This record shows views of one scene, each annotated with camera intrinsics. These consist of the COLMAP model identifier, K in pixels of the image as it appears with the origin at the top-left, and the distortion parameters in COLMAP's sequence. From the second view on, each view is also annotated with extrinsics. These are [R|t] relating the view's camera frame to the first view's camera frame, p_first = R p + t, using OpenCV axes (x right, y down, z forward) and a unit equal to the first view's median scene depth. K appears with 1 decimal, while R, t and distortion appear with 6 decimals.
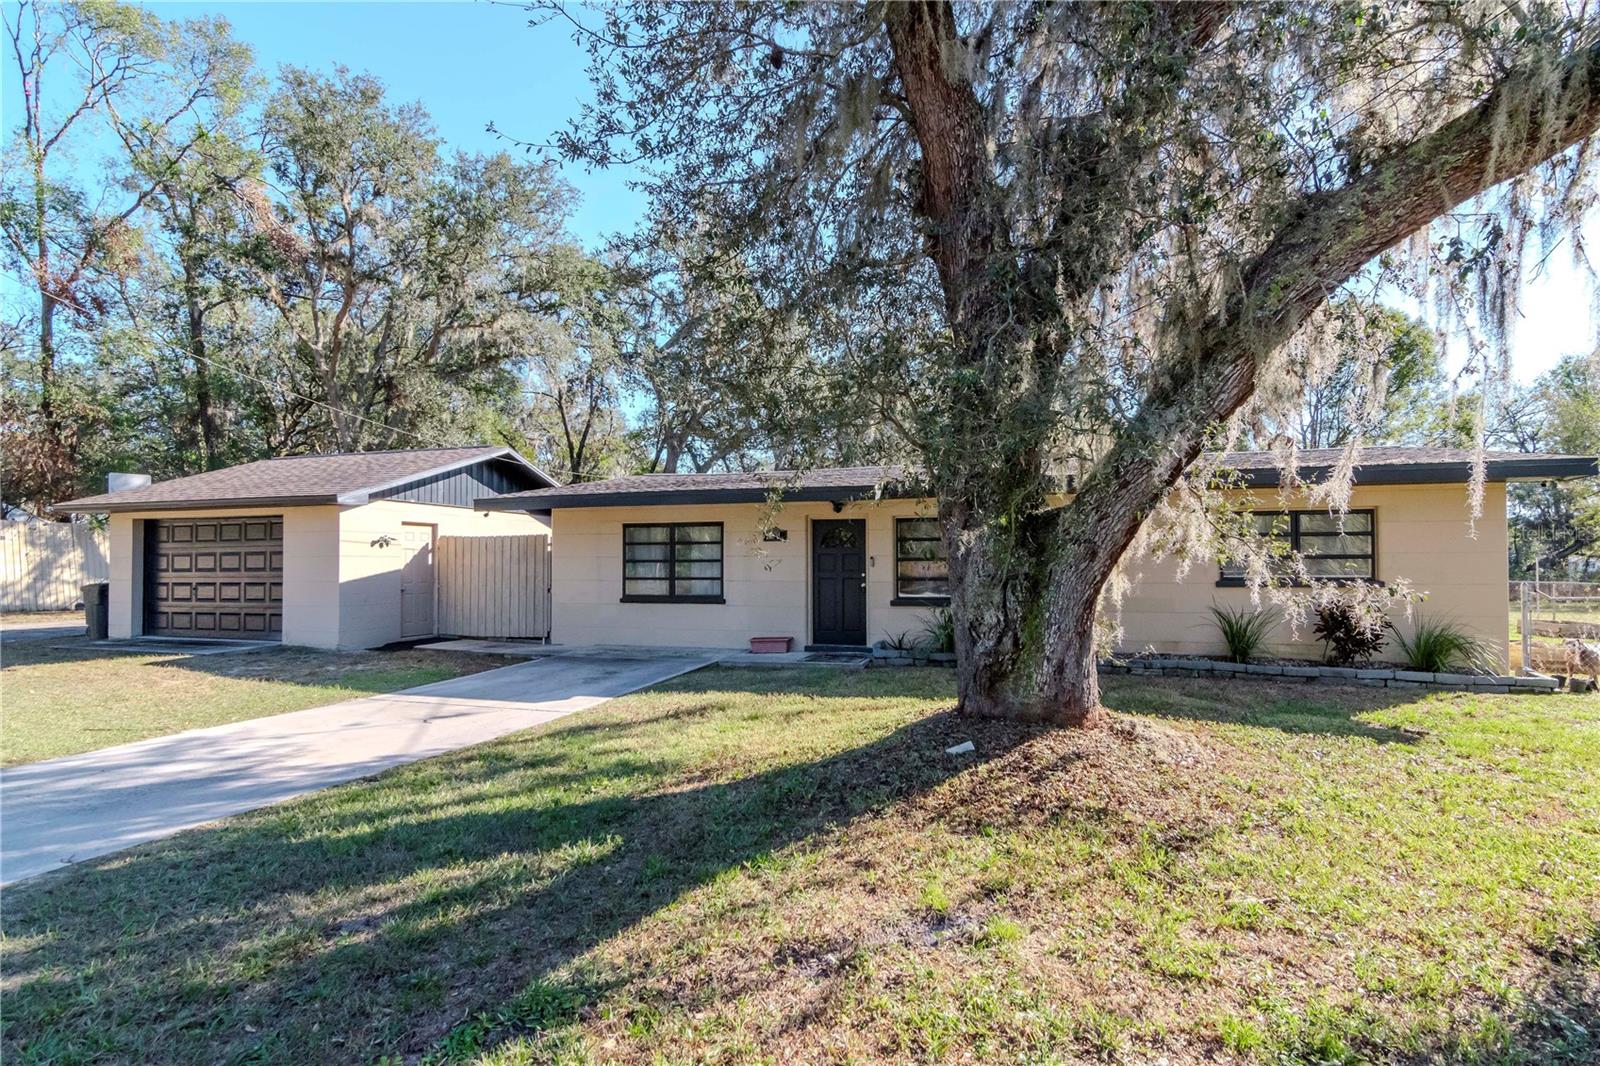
lens RADIAL K [[808.2, 0, 851.7], [0, 808.2, 530.2], [0, 0, 1]] dist [-0.014402, 0.000711]
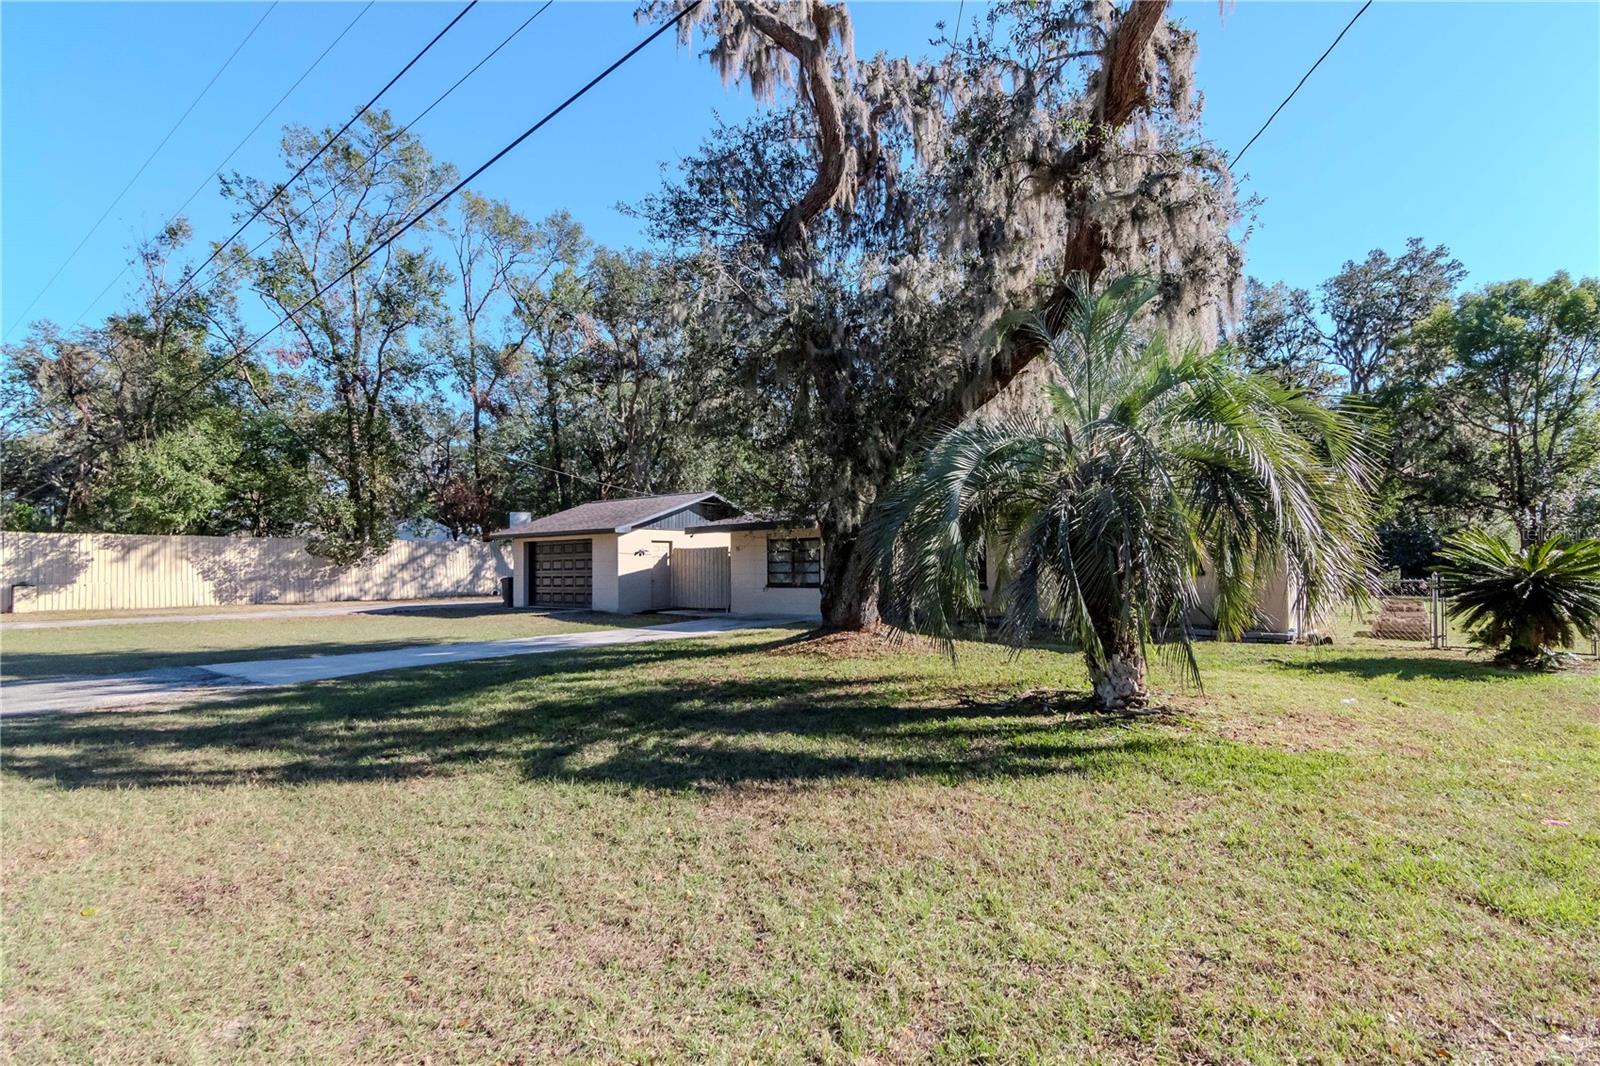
lens RADIAL K [[808.2, 0, 851.7], [0, 808.2, 530.2], [0, 0, 1]] dist [-0.014402, 0.000711]
pose [[0.942823, -0.019697, -0.332712, 0.369536], [0.018641, 0.999806, -0.006366, -0.012342], [0.332773, -0.000200, 0.943007, -0.428856]]
